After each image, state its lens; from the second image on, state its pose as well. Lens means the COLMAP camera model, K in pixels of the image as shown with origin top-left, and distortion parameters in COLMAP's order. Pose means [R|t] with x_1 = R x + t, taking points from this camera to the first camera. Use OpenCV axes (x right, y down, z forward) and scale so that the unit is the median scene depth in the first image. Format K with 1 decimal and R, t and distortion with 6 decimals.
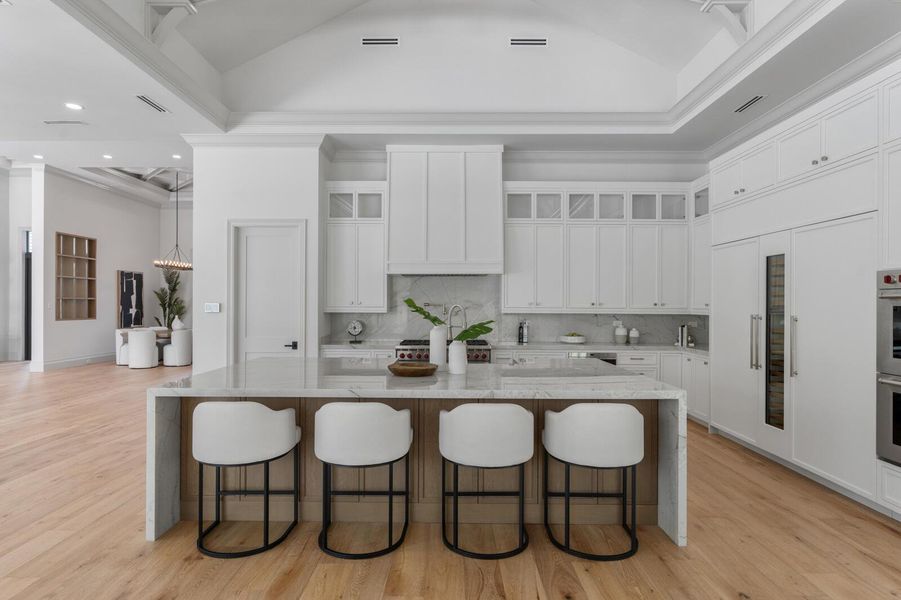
lens RADIAL K [[506.1, 0, 450.0], [0, 506.1, 301.4], [0, 0, 1]] dist [0.002236, 0.002356]
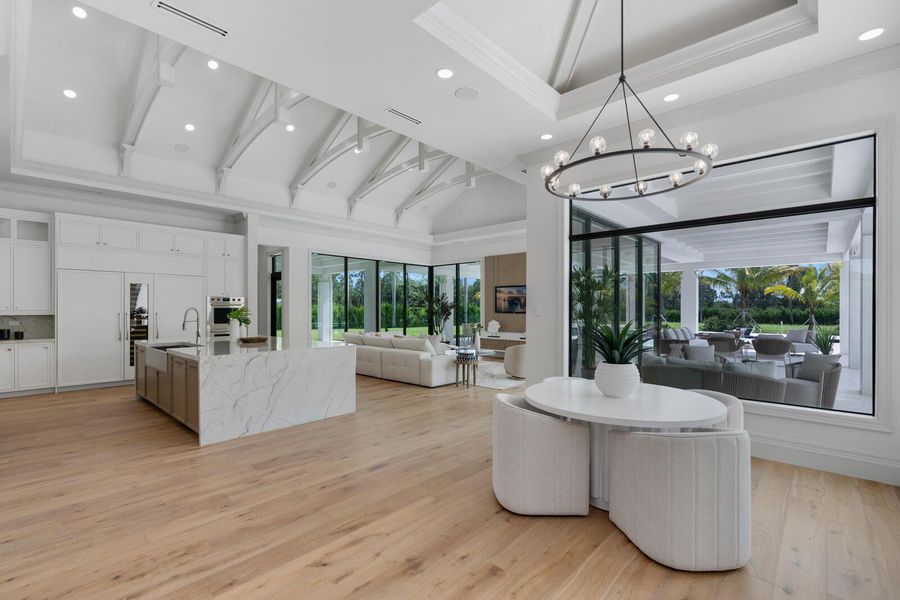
lens RADIAL K [[403.4, 0, 447.9], [0, 403.4, 308.9], [0, 0, 1]] dist [0.014233, 0.000358]
pose [[-0.737833, 0.002820, 0.674978, -0.903623], [0.001288, 0.999995, -0.002770, 0.012805], [-0.674982, -0.001174, -0.737833, 0.876526]]
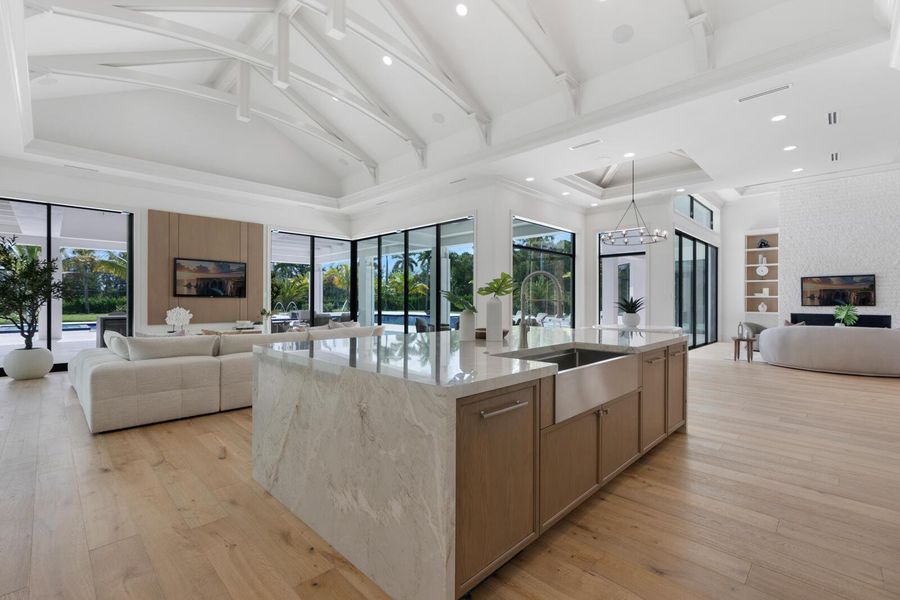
lens RADIAL K [[403.4, 0, 450.3], [0, 403.4, 305.5], [0, 0, 1]] dist [0.014233, 0.000358]
pose [[-0.691718, 0.005851, -0.722144, 0.369509], [-0.004293, 0.999916, 0.012214, 0.029507], [0.722155, 0.011549, -0.691635, 0.904100]]
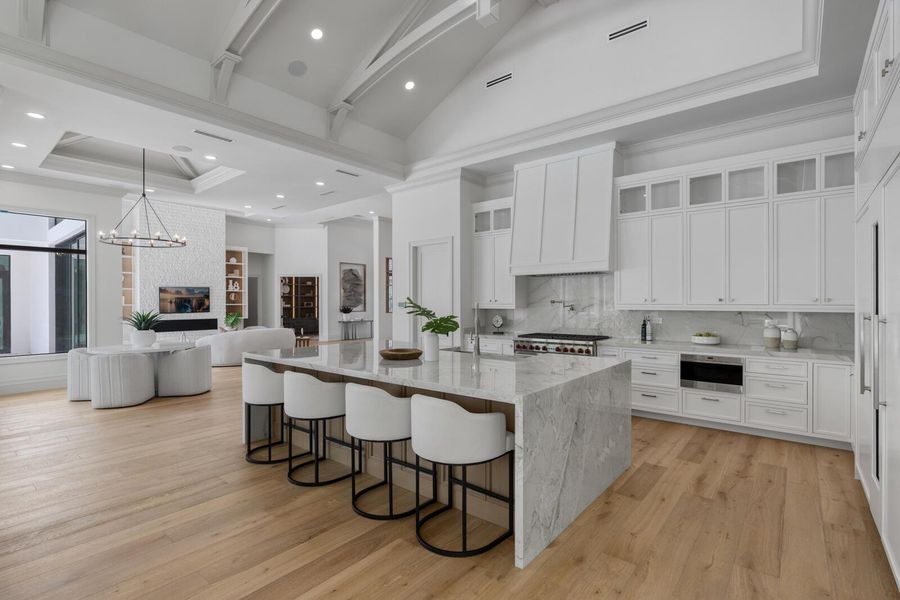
lens RADIAL K [[422.0, 0, 457.3], [0, 422.0, 300.5], [0, 0, 1]] dist [-0.010661, 0.002950]
pose [[0.784195, -0.007936, -0.620464, 0.374372], [0.008928, 0.999959, -0.001506, 0.003201], [0.620451, -0.004358, 0.784233, 0.155431]]
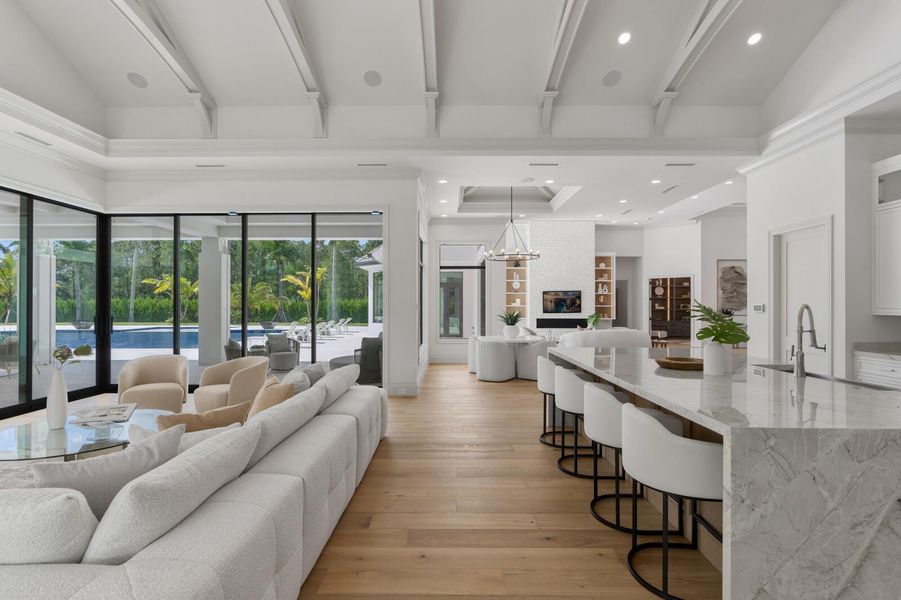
lens RADIAL K [[422.5, 0, 453.8], [0, 422.5, 299.5], [0, 0, 1]] dist [-0.010661, 0.002950]
pose [[0.017391, -0.013646, -0.999756, 0.459751], [0.002405, 0.999905, -0.013606, 0.003591], [0.999846, -0.002168, 0.017422, 0.270014]]
